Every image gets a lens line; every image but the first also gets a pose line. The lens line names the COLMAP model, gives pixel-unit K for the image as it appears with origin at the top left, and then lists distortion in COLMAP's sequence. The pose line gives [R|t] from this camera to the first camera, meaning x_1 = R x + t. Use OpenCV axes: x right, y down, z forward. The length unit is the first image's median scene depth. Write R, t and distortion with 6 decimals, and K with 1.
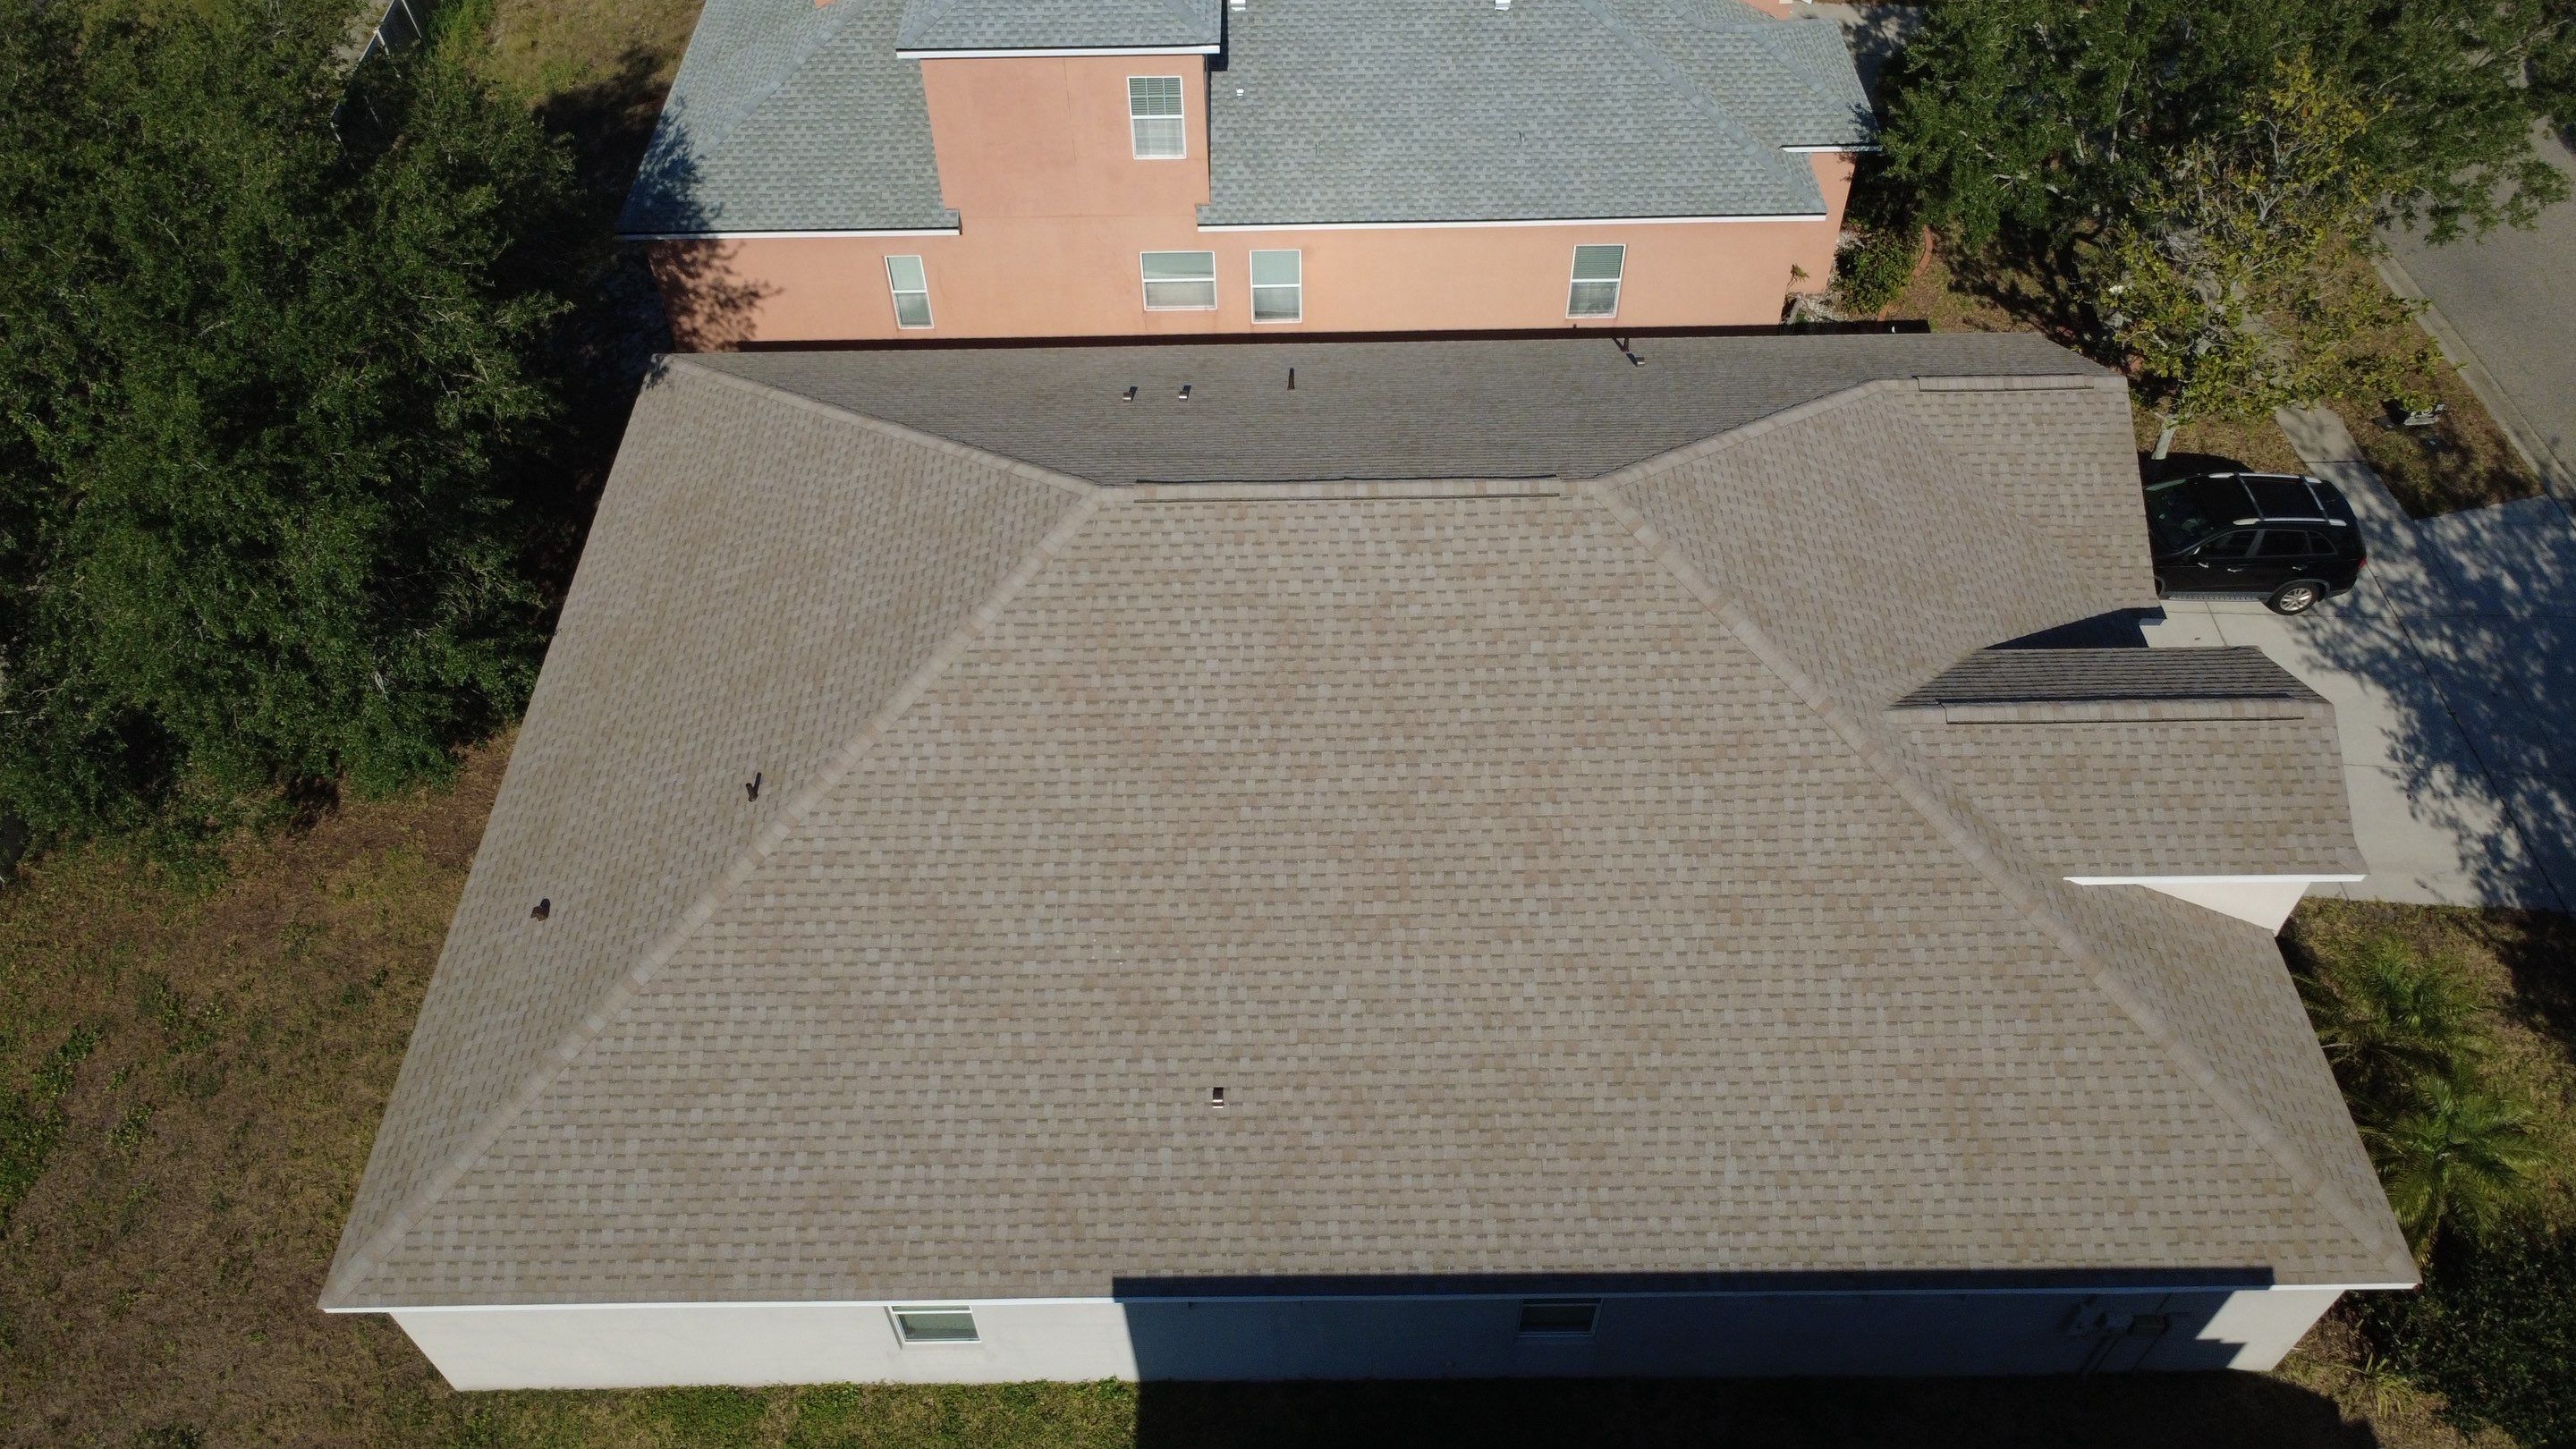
lens RADIAL K [[1861.9, 0, 1279.6], [0, 1861.9, 733.9], [0, 0, 1]] dist [0.002715, -0.000363]
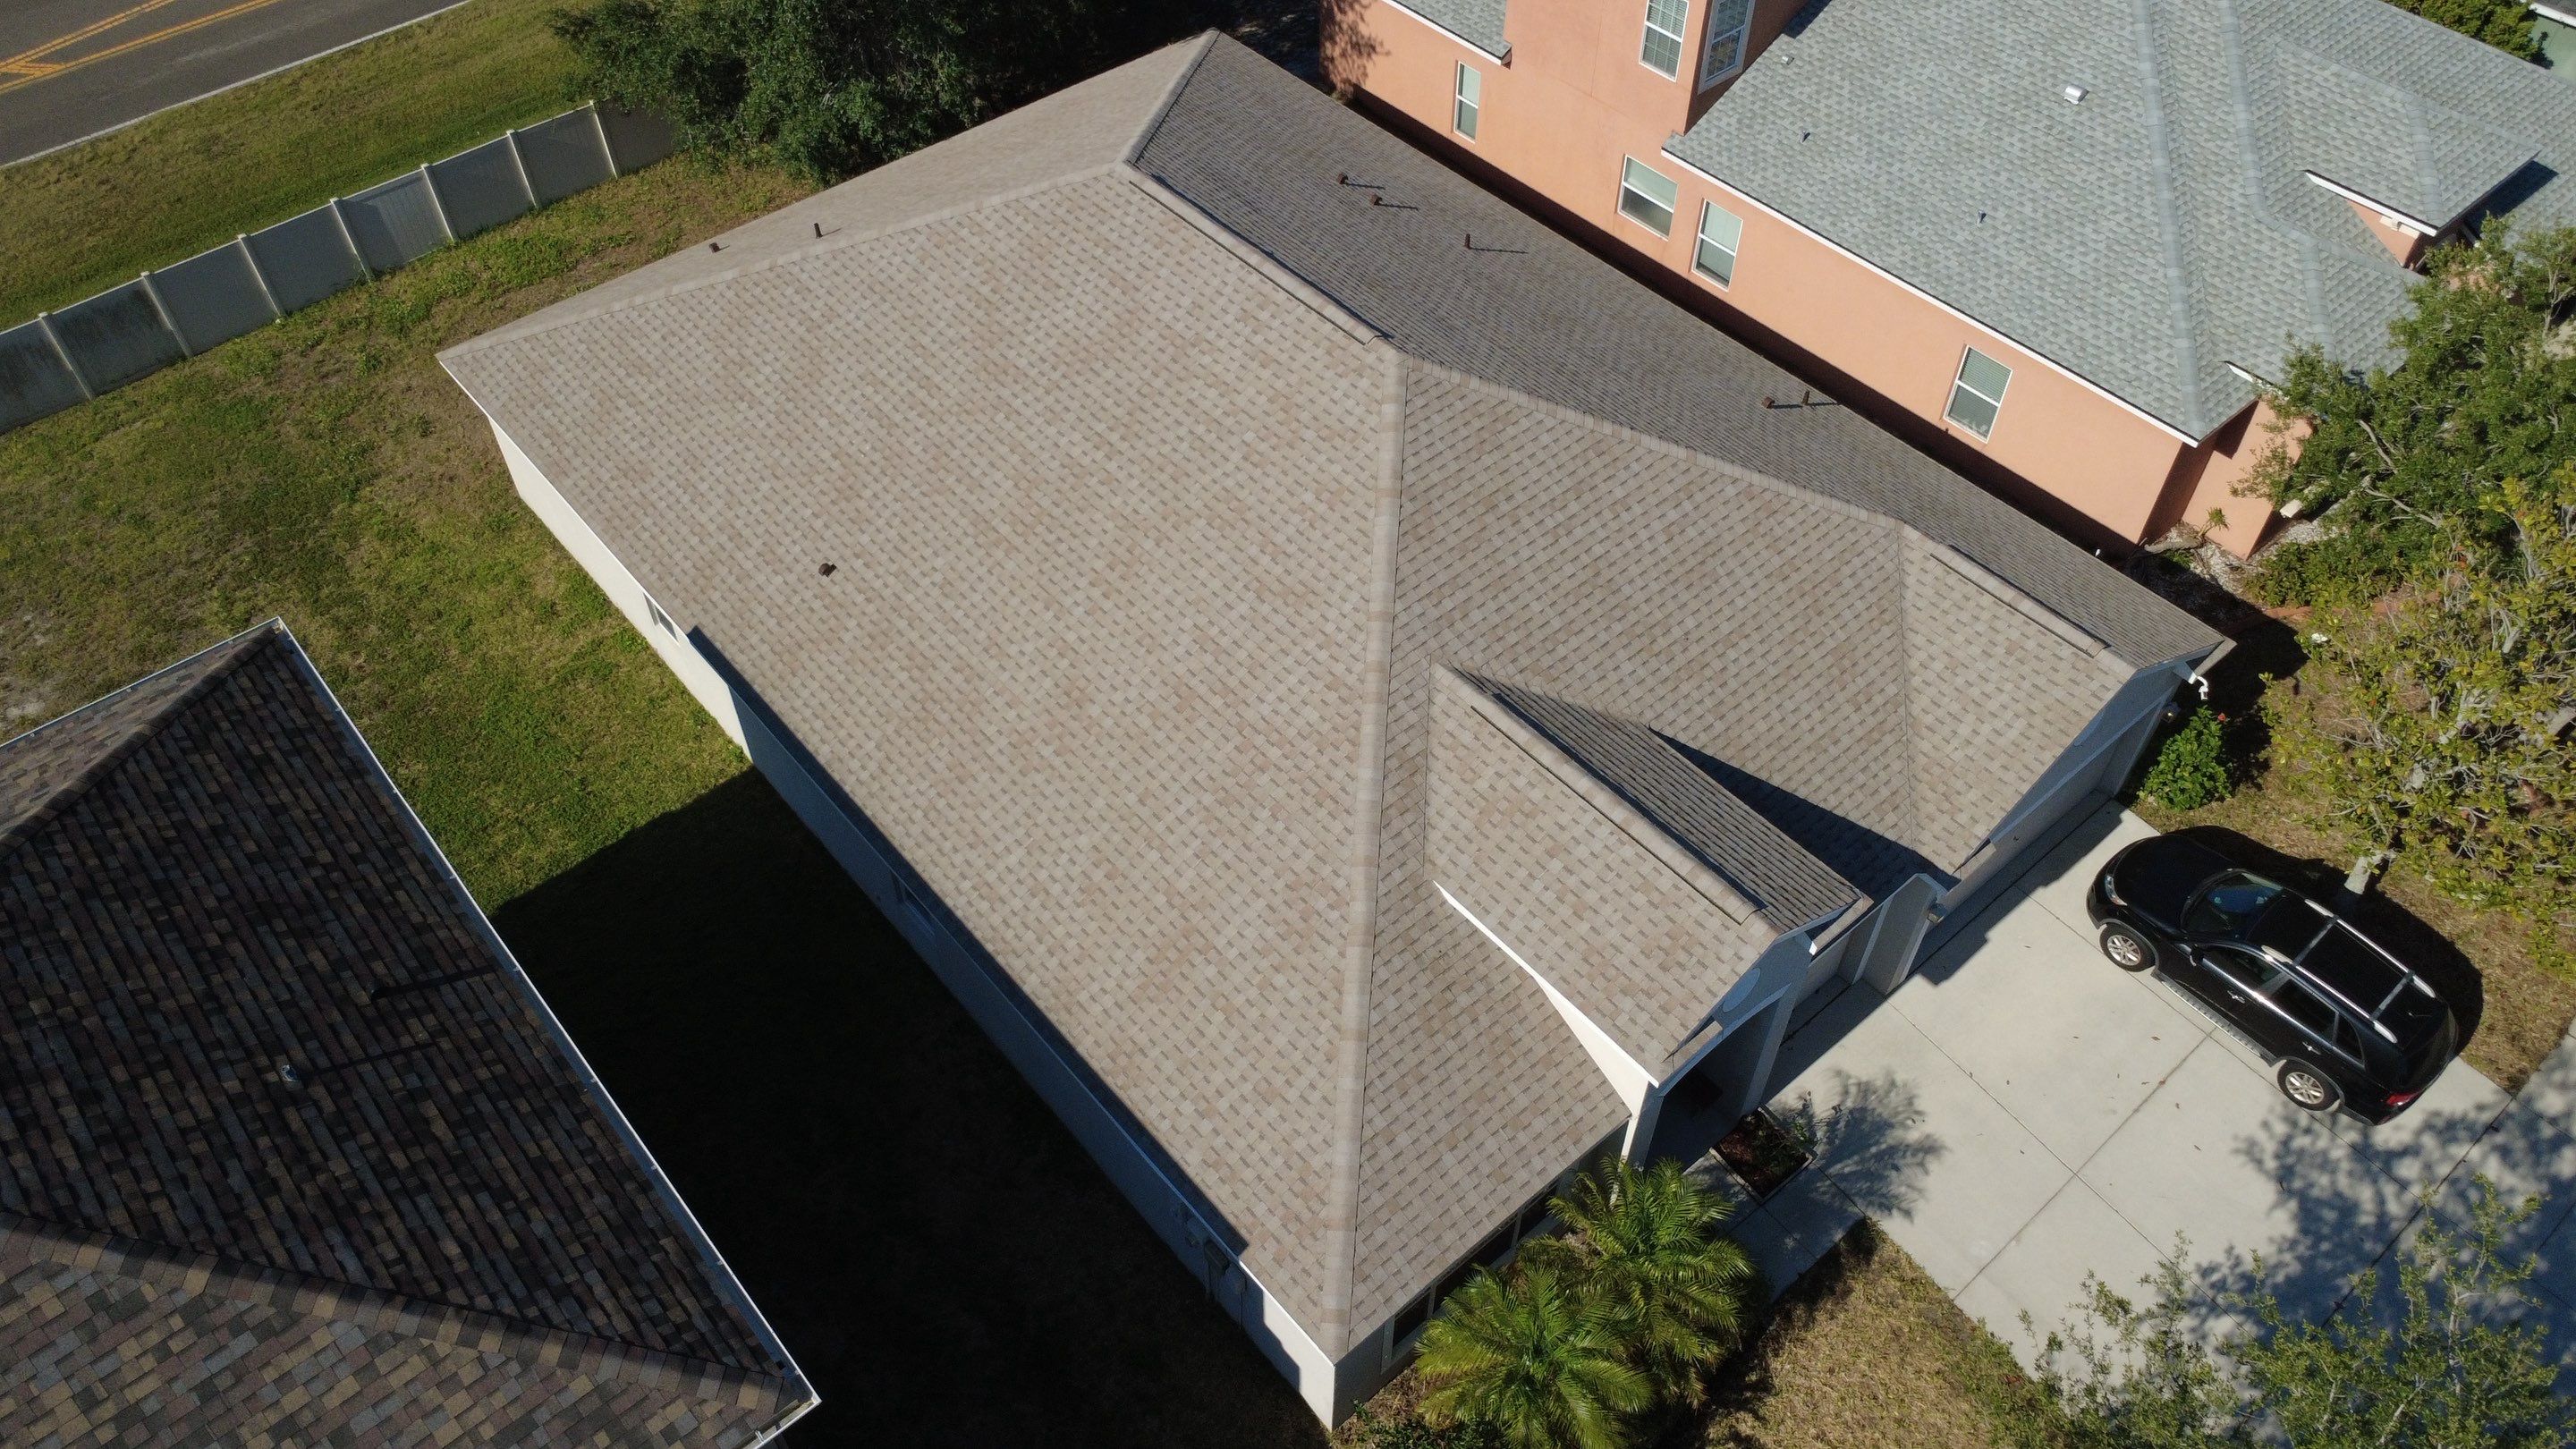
lens RADIAL K [[1861.9, 0, 1278.8], [0, 1861.9, 719.7], [0, 0, 1]] dist [0.002715, -0.000363]
pose [[0.642895, 0.581072, -0.499040, 0.695258], [-0.578769, 0.795286, 0.180408, -0.106495], [0.501709, 0.172845, 0.847592, 0.074137]]
